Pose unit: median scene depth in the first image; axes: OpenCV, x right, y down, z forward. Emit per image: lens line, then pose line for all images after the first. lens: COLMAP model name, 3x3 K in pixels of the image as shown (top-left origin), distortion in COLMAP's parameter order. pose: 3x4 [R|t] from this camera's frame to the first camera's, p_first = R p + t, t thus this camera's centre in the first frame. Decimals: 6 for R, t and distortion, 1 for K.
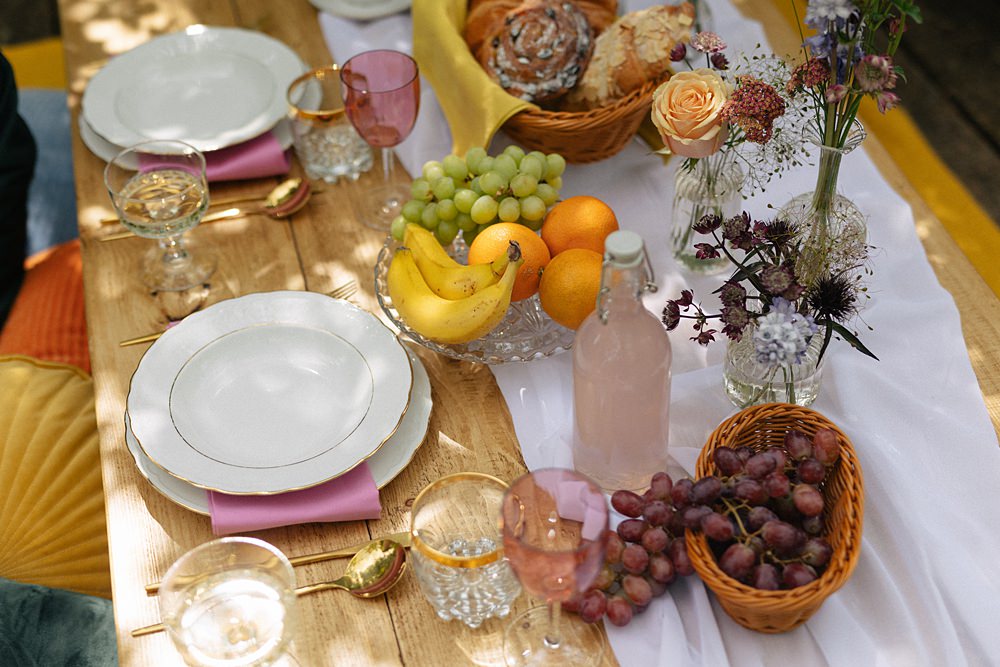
lens RADIAL K [[1568.8, 0, 500.0], [0, 1568.8, 333.5], [0, 0, 1]] dist [0.011381, -0.055309]
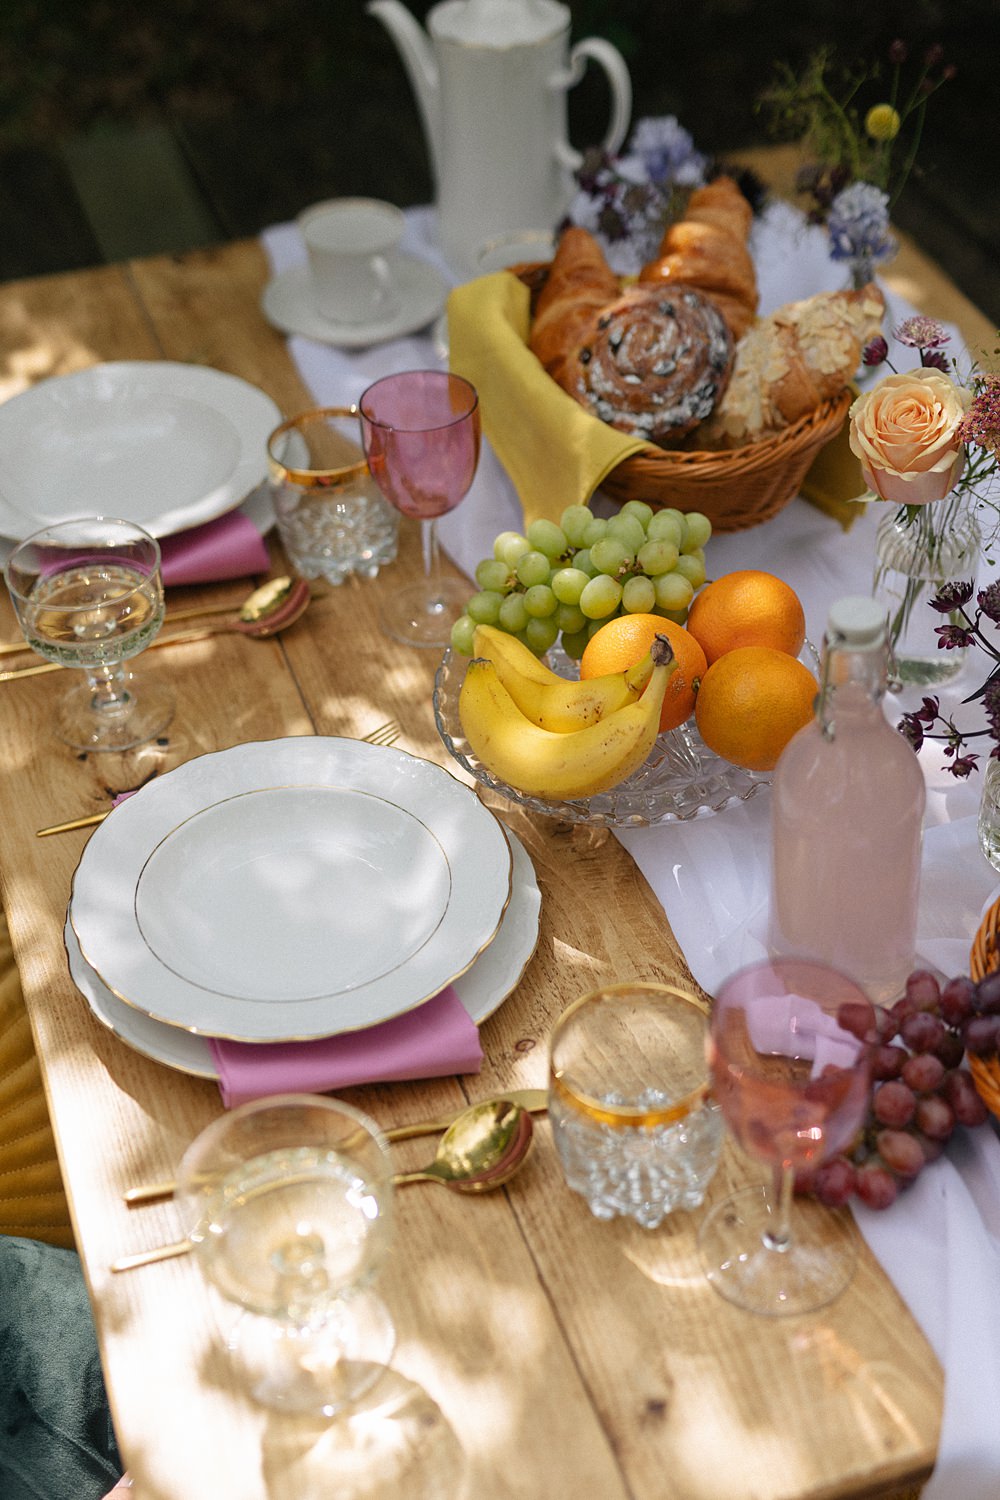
lens RADIAL K [[2353.2, 0, 500.0], [0, 2353.2, 750.0], [0, 0, 1]] dist [0.011381, -0.055309]
pose [[0.997434, -0.045806, 0.055015, -0.108097], [0.049800, 0.996047, -0.073551, 0.054528], [-0.051428, 0.076102, 0.995773, 0.029522]]
